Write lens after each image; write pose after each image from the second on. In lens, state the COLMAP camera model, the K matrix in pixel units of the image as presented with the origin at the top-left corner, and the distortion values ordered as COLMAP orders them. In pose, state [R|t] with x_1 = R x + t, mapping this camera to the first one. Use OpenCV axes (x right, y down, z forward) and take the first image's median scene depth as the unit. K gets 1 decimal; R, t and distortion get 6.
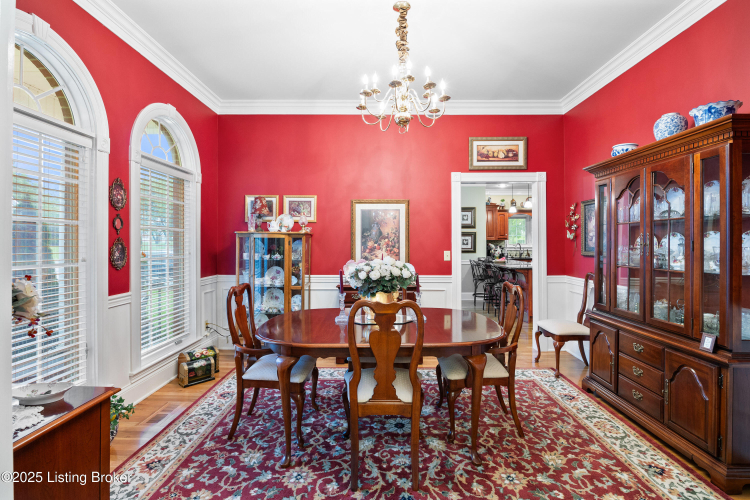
lens RADIAL K [[350.7, 0, 371.8], [0, 350.7, 239.9], [0, 0, 1]] dist [-0.017796, -0.000597]
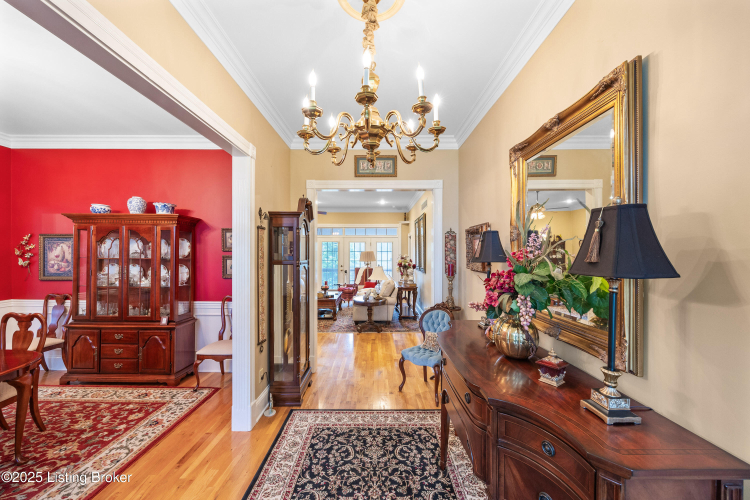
lens RADIAL K [[293.7, 0, 375.5], [0, 293.7, 250.9], [0, 0, 1]] dist [0.002152, -0.000045]
pose [[-0.008236, 0.004329, 0.999957, -0.709384], [-0.013884, 0.999894, -0.004443, -0.115250], [-0.999870, -0.013920, -0.008175, -0.217744]]
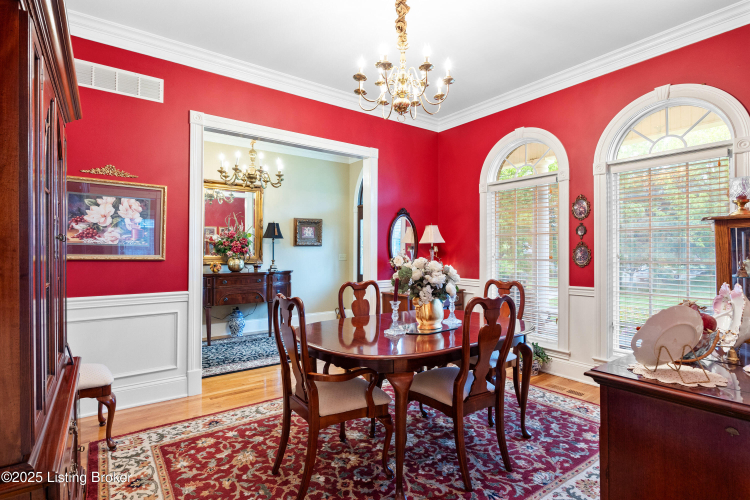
lens RADIAL K [[377.0, 0, 374.6], [0, 377.0, 251.4], [0, 0, 1]] dist [0.002316, 0.000489]
pose [[-0.794049, -0.000067, -0.607853, 0.846006], [0.009260, 0.999883, -0.012207, 0.048769], [0.607783, -0.015321, -0.793956, 1.999683]]
